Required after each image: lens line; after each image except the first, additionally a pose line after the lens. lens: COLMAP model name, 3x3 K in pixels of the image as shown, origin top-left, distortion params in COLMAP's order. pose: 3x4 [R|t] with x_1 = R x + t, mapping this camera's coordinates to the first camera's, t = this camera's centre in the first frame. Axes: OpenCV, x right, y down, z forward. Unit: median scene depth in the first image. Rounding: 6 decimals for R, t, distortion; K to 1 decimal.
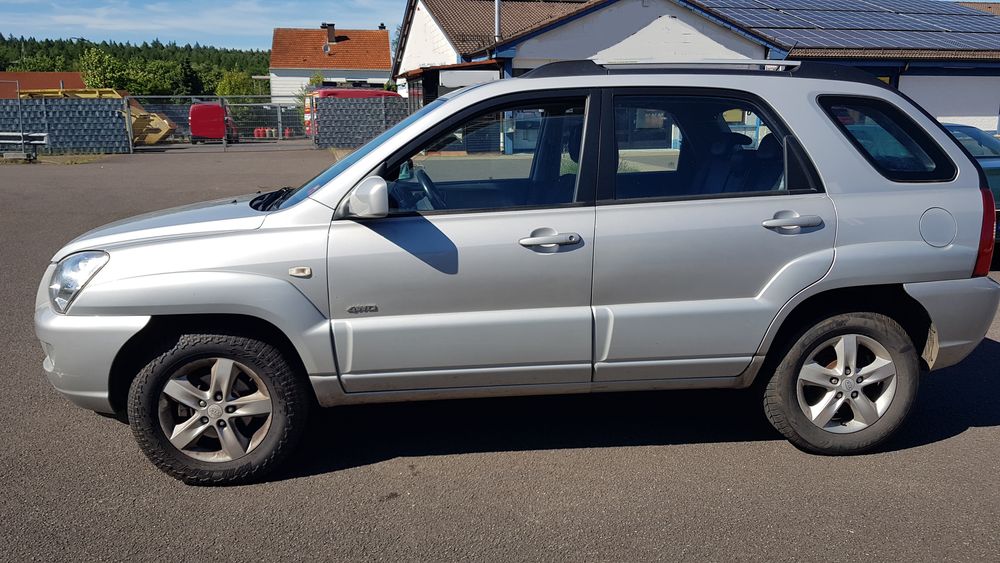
lens RADIAL K [[770.2, 0, 500.0], [0, 770.2, 281.5], [0, 0, 1]] dist [0.066927, -0.111996]
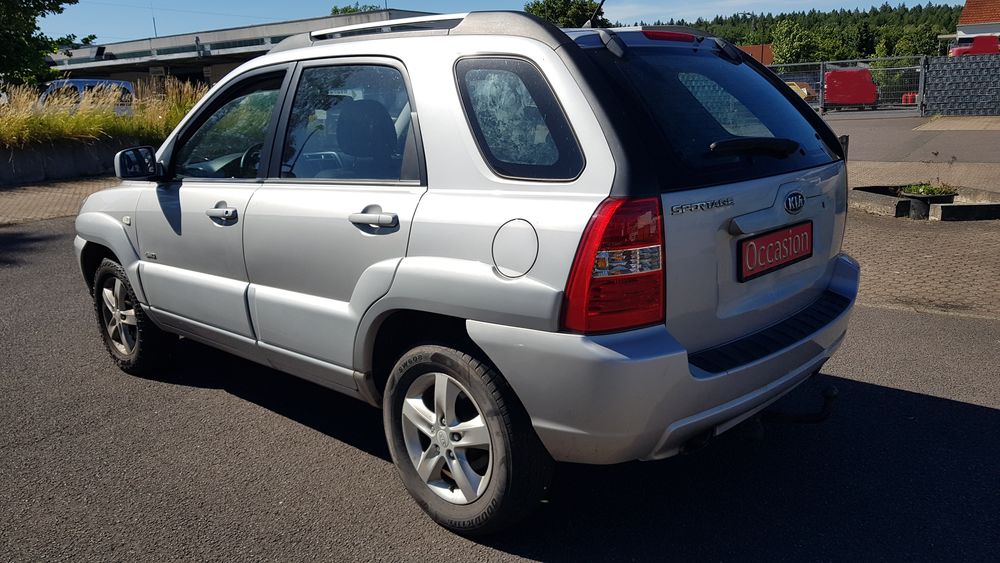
lens RADIAL K [[770.2, 0, 500.0], [0, 770.2, 281.5], [0, 0, 1]] dist [0.066927, -0.111996]
pose [[0.669671, 0.150836, -0.727179, 1.041944], [-0.121439, 0.988219, 0.093147, -0.100572], [0.732662, 0.025930, 0.680099, 0.534929]]
